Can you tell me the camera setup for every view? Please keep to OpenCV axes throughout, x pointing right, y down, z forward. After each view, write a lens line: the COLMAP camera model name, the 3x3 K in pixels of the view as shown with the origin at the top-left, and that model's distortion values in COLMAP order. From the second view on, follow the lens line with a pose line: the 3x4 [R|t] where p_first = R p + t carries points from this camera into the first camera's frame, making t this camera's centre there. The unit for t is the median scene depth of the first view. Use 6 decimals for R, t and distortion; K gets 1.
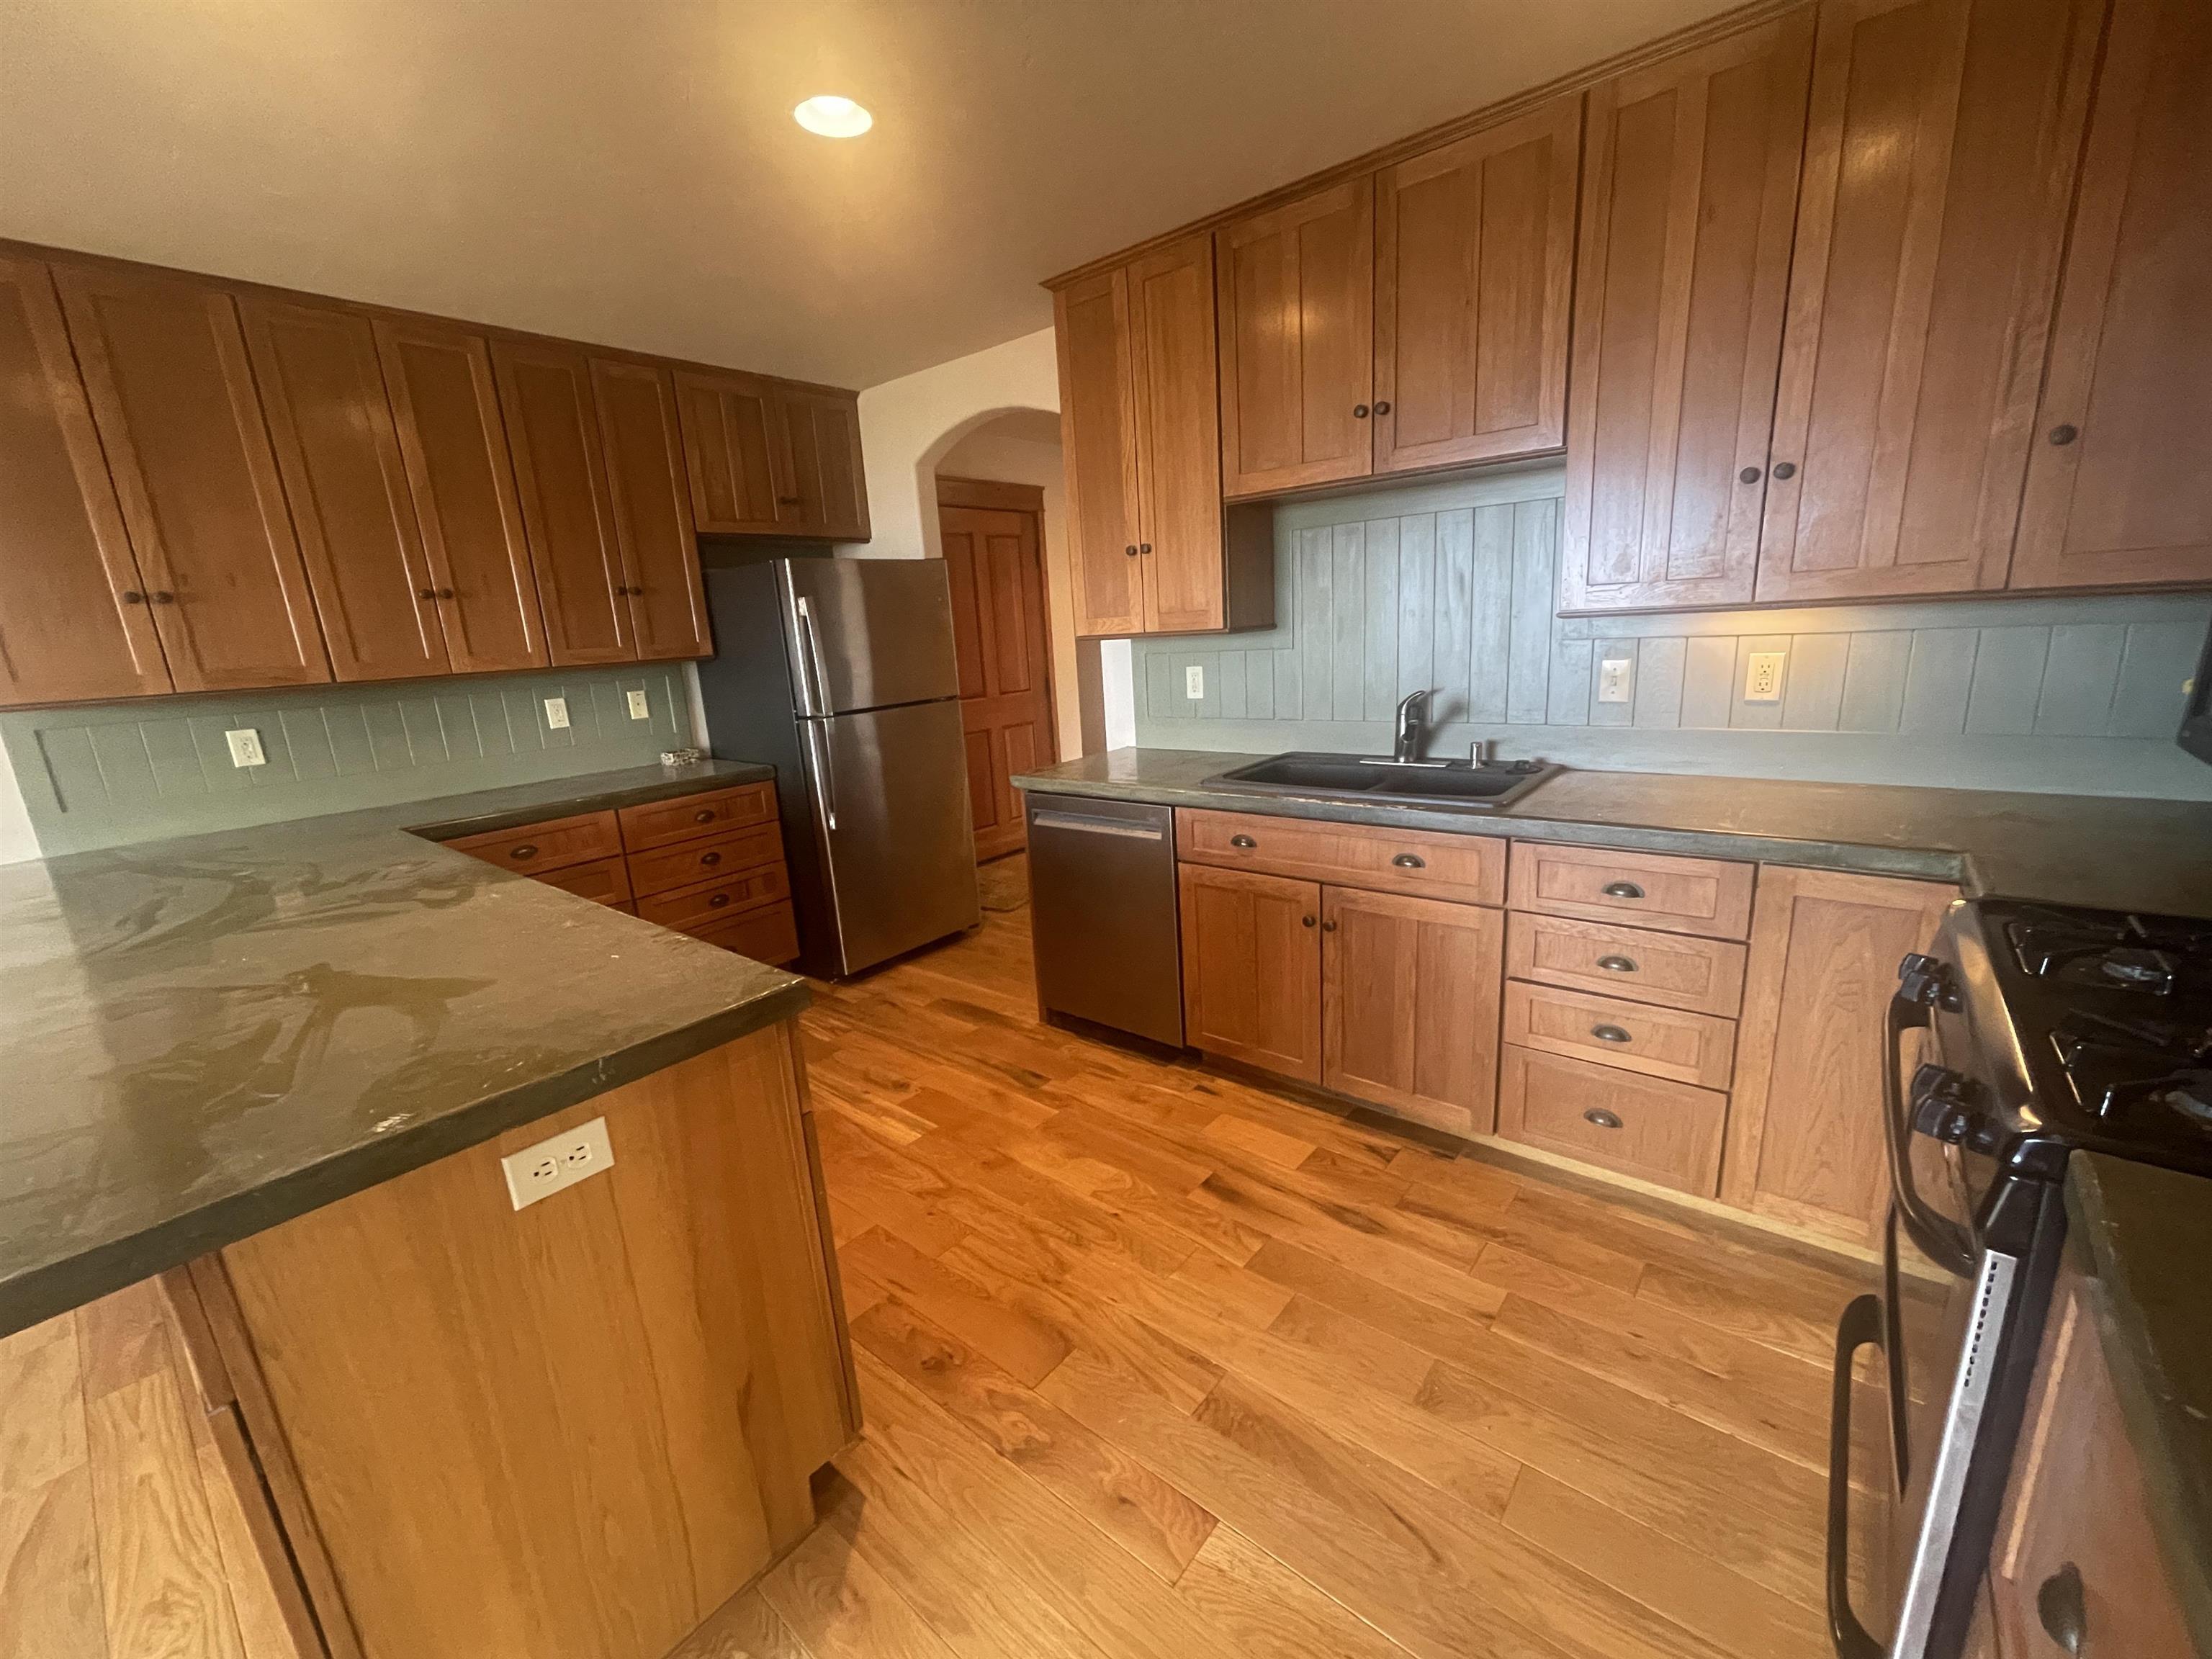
lens RADIAL K [[890.7, 0, 1103.8], [0, 890.7, 835.9], [0, 0, 1]] dist [-0.005382, 0.003202]
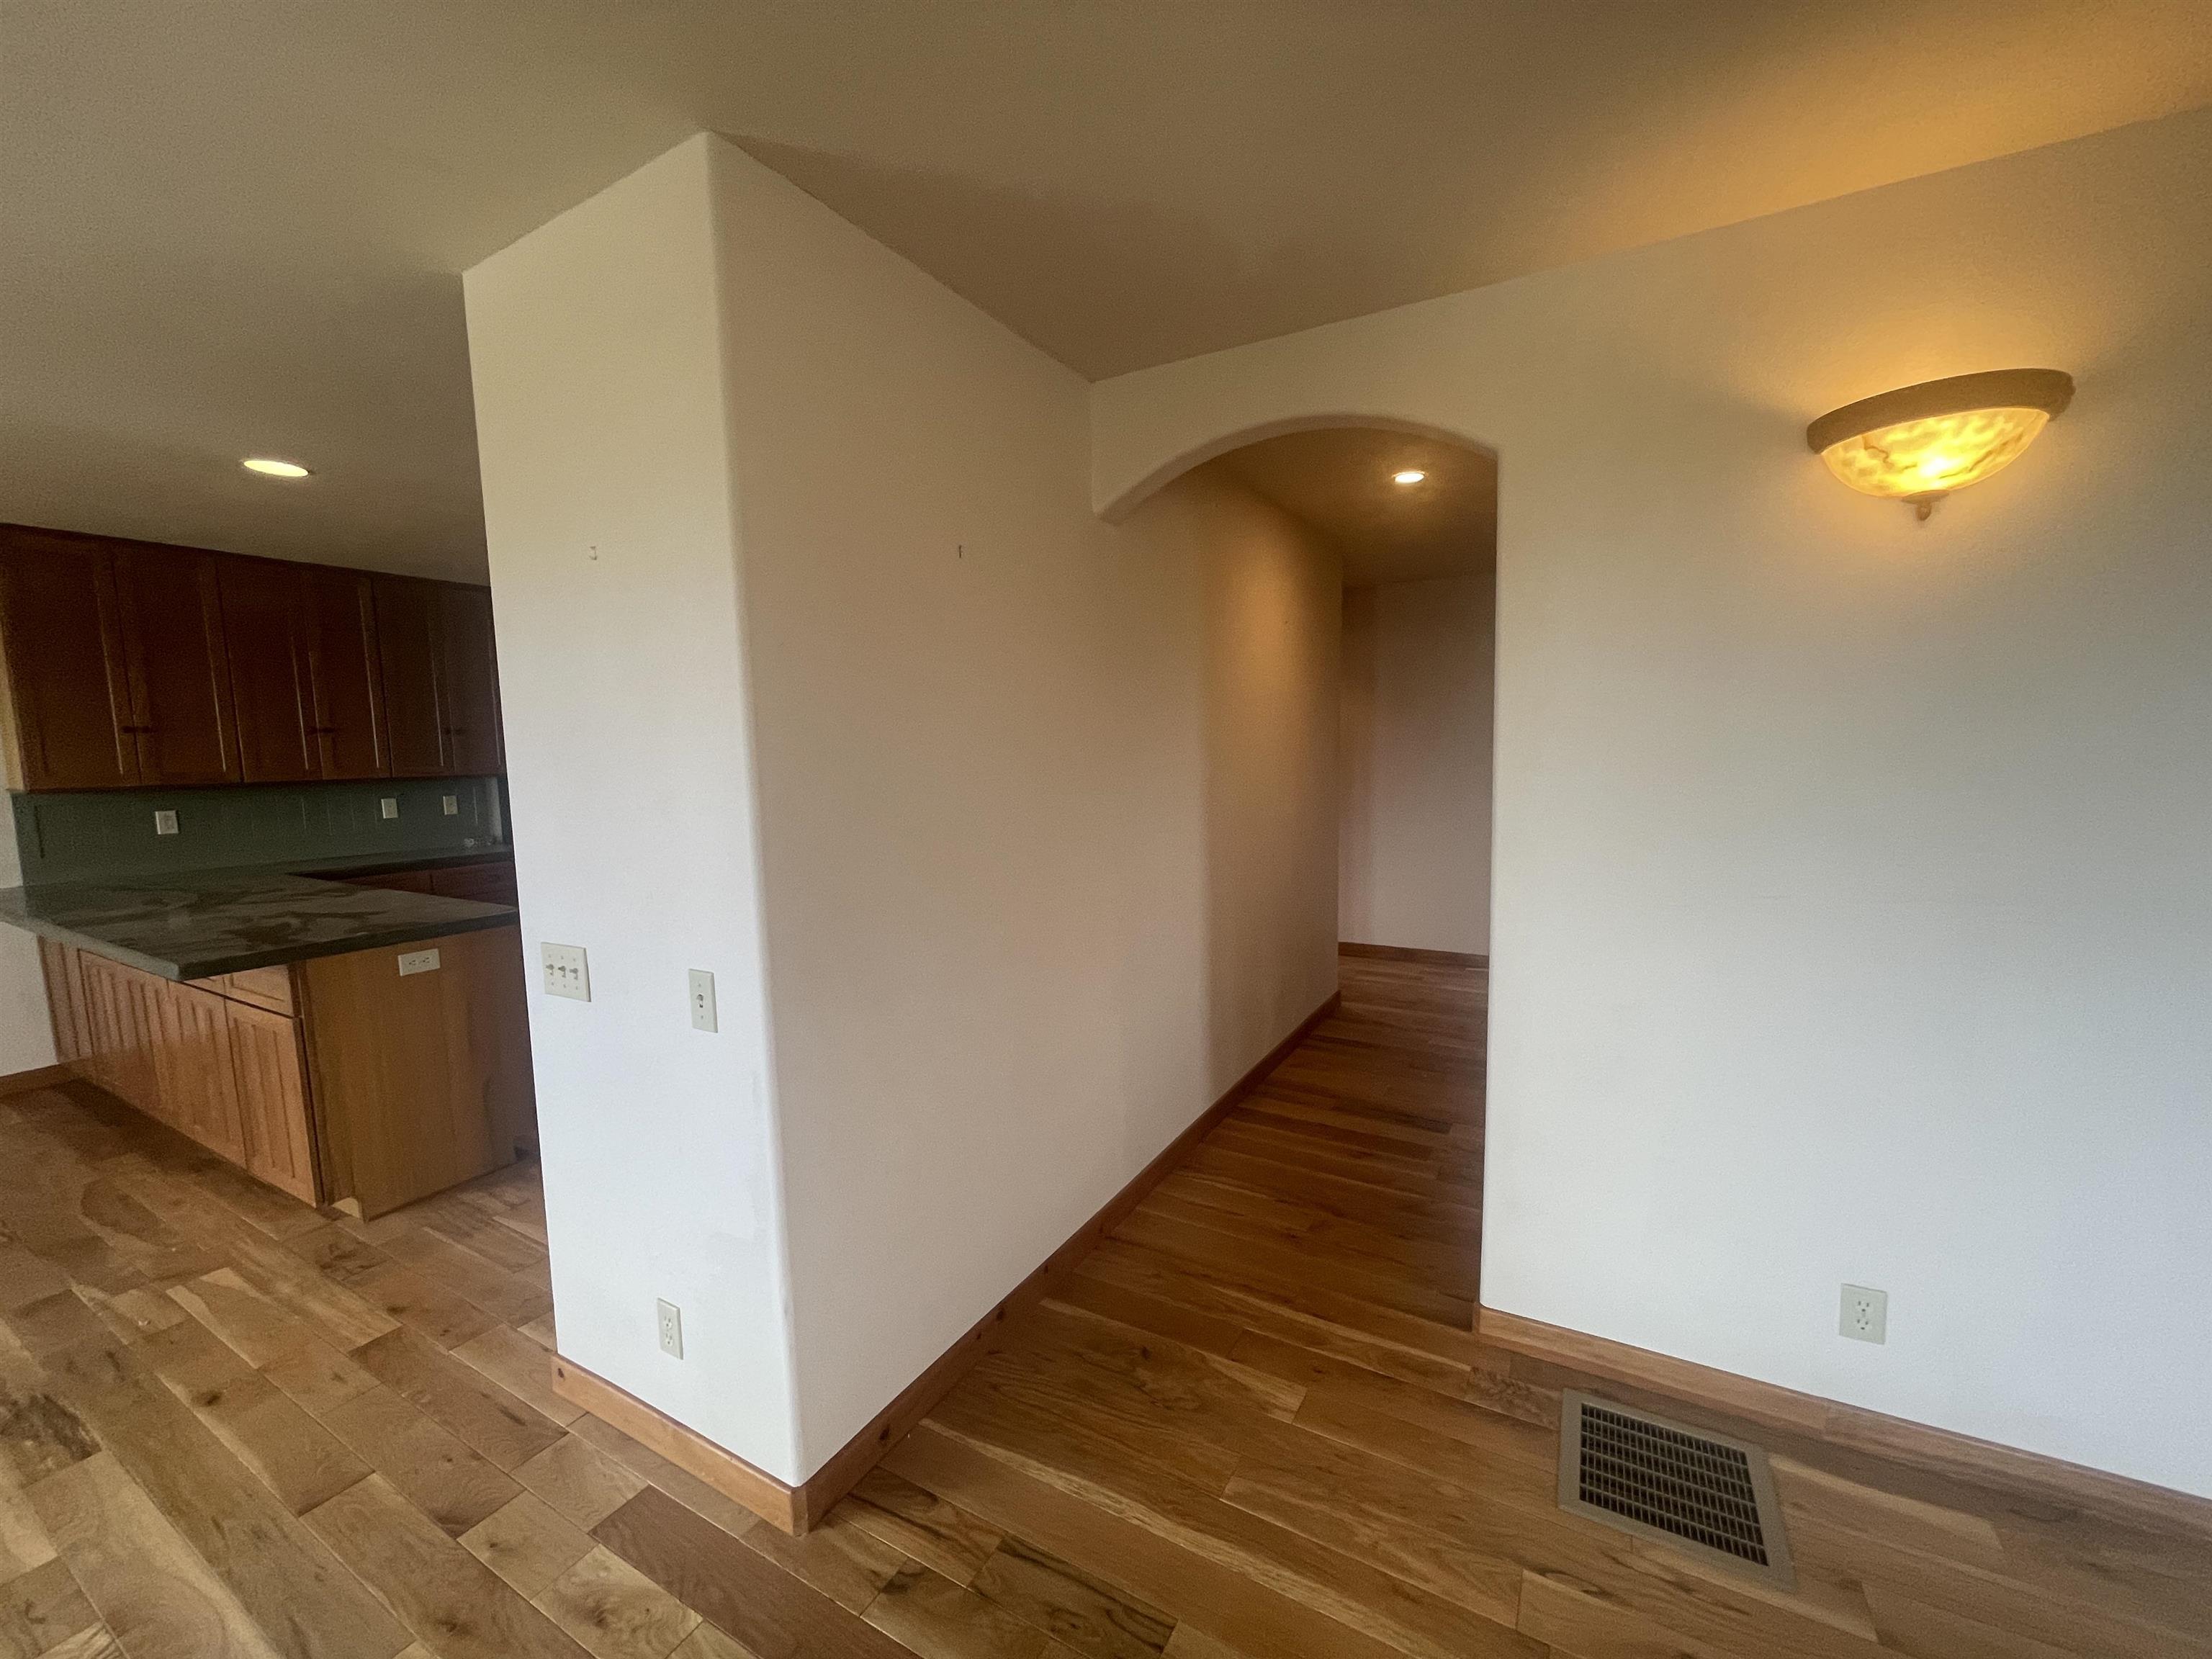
lens RADIAL K [[890.7, 0, 1098.5], [0, 890.7, 844.8], [0, 0, 1]] dist [-0.005382, 0.003202]
pose [[0.985722, 0.023936, 0.166668, 0.424352], [-0.001759, 0.991254, -0.131954, 0.161684], [-0.168369, 0.129777, 0.977144, -0.892485]]
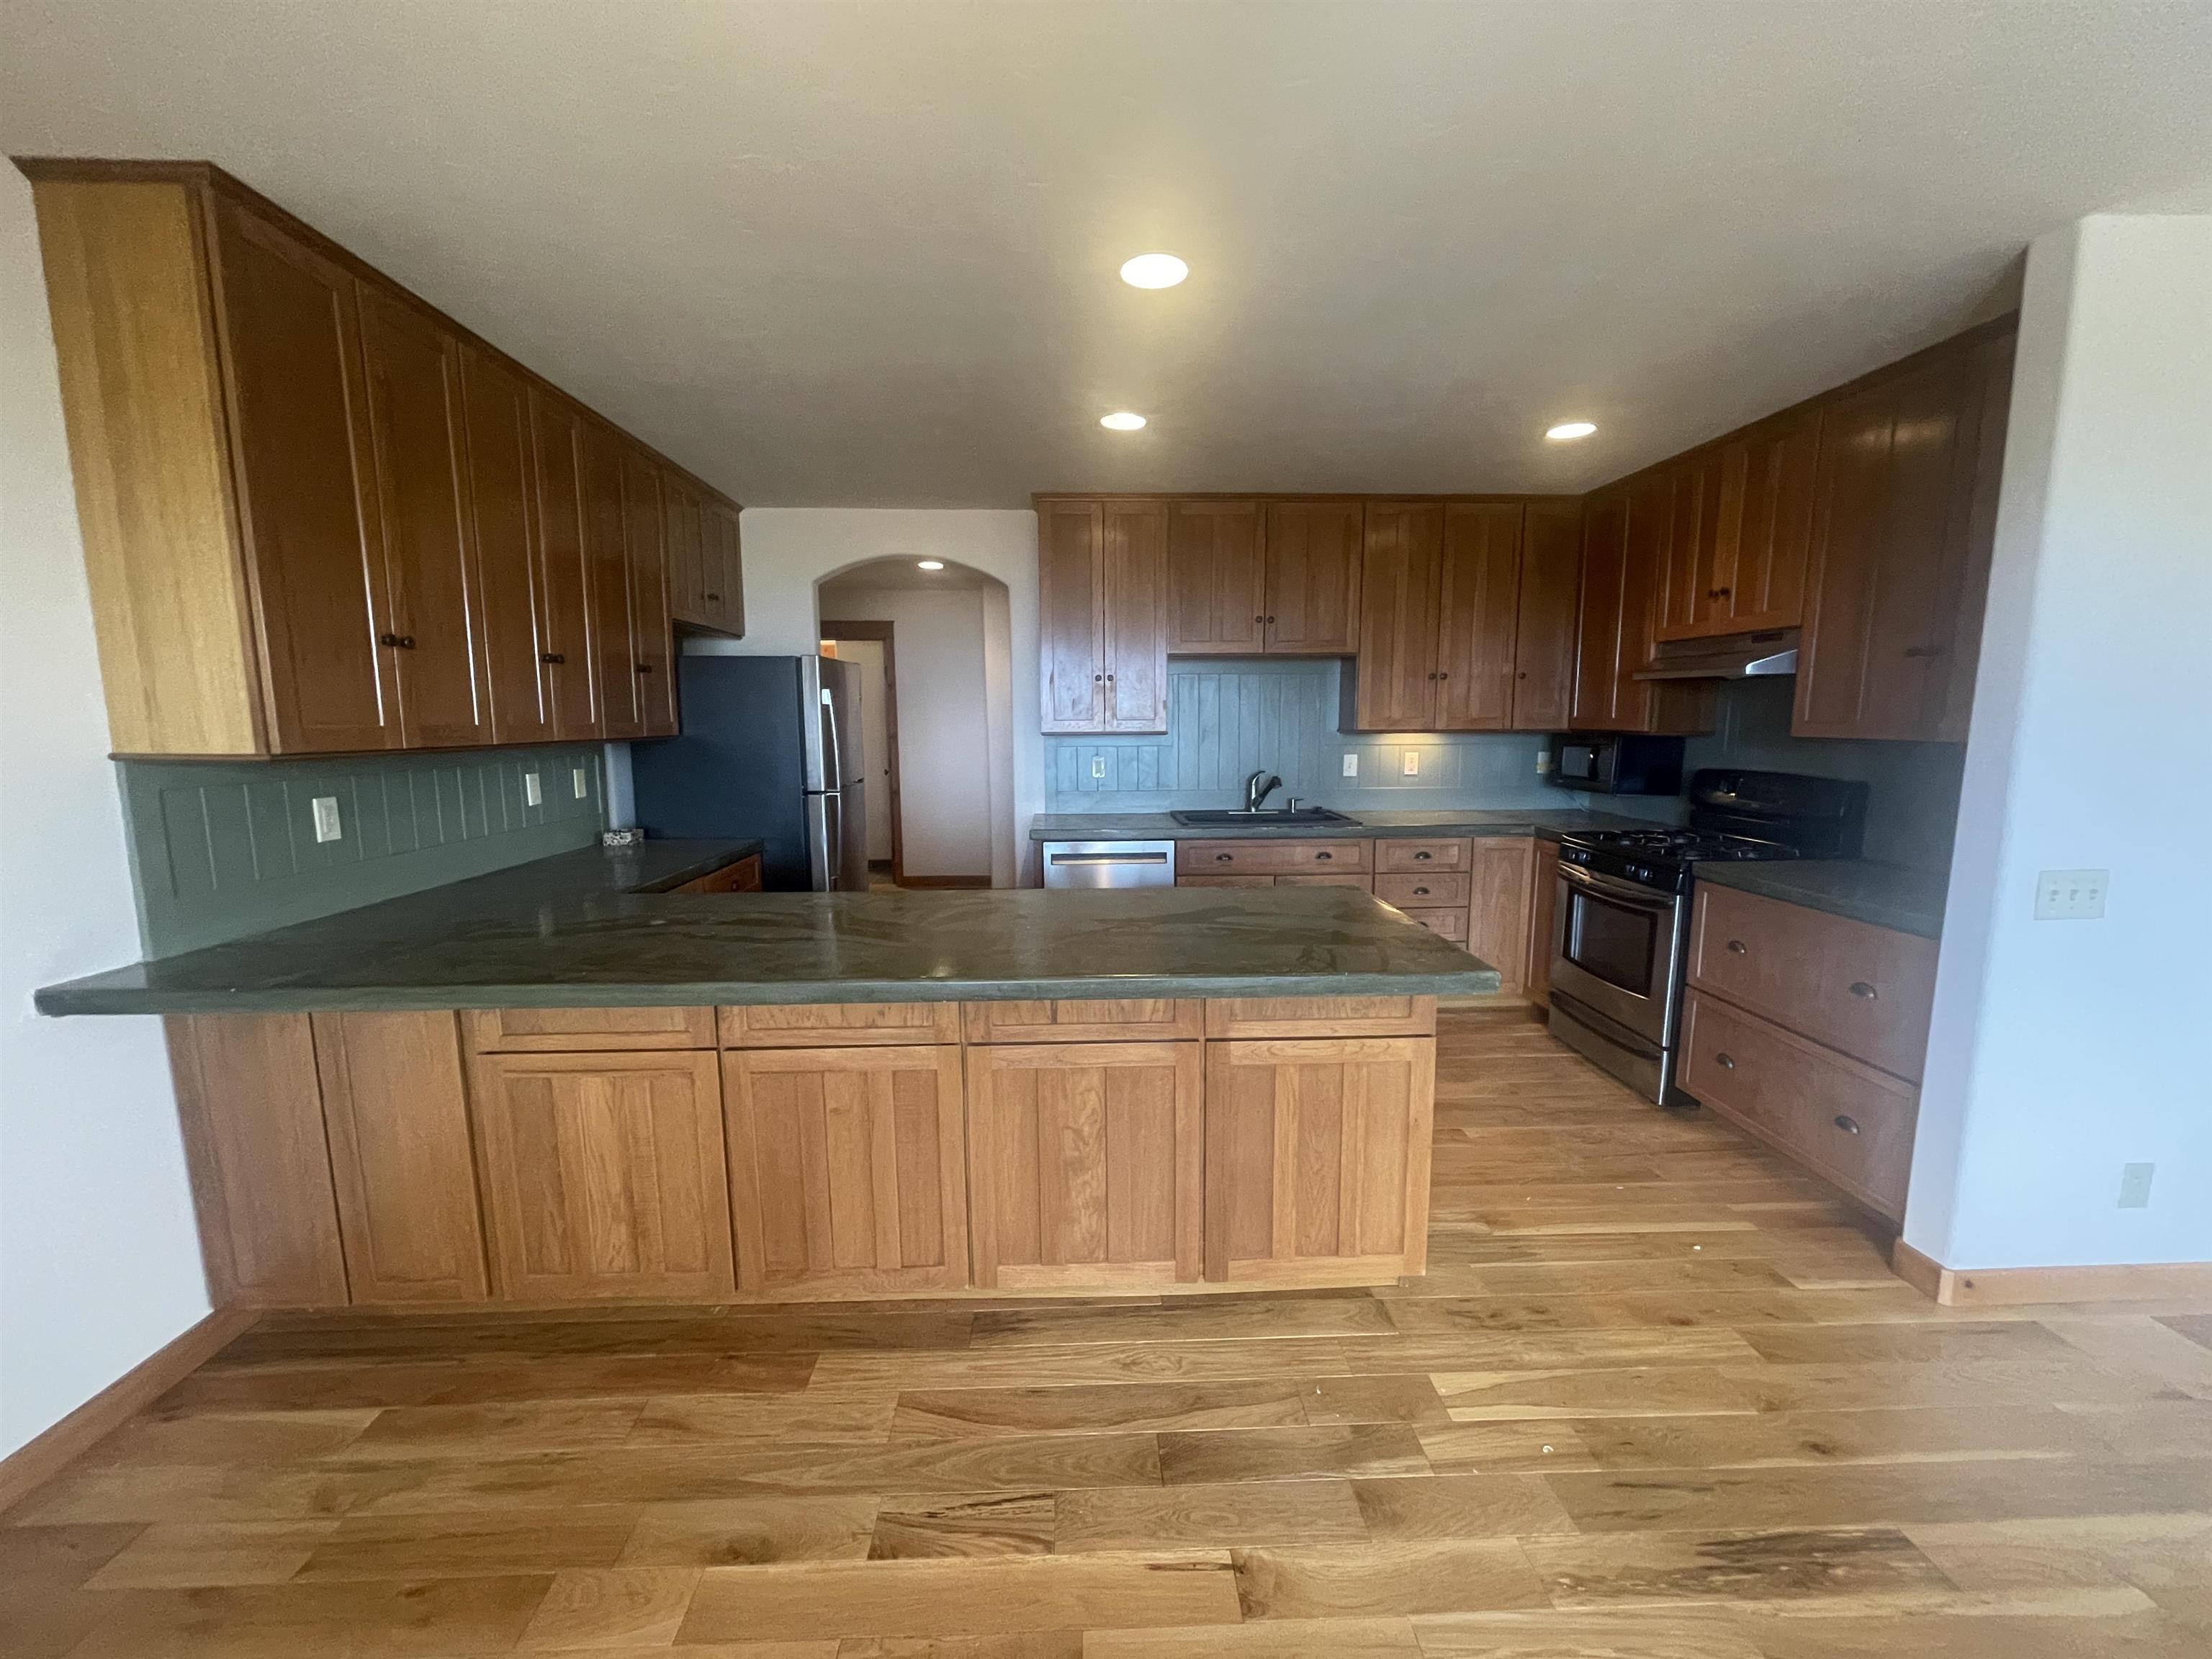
lens RADIAL K [[890.7, 0, 1081.5], [0, 890.7, 836.9], [0, 0, 1]] dist [-0.005382, 0.003202]
pose [[0.752266, -0.032383, 0.658063, -1.151411], [0.115016, 0.989910, -0.082768, 0.076686], [-0.648743, 0.137951, 0.748400, -0.076854]]
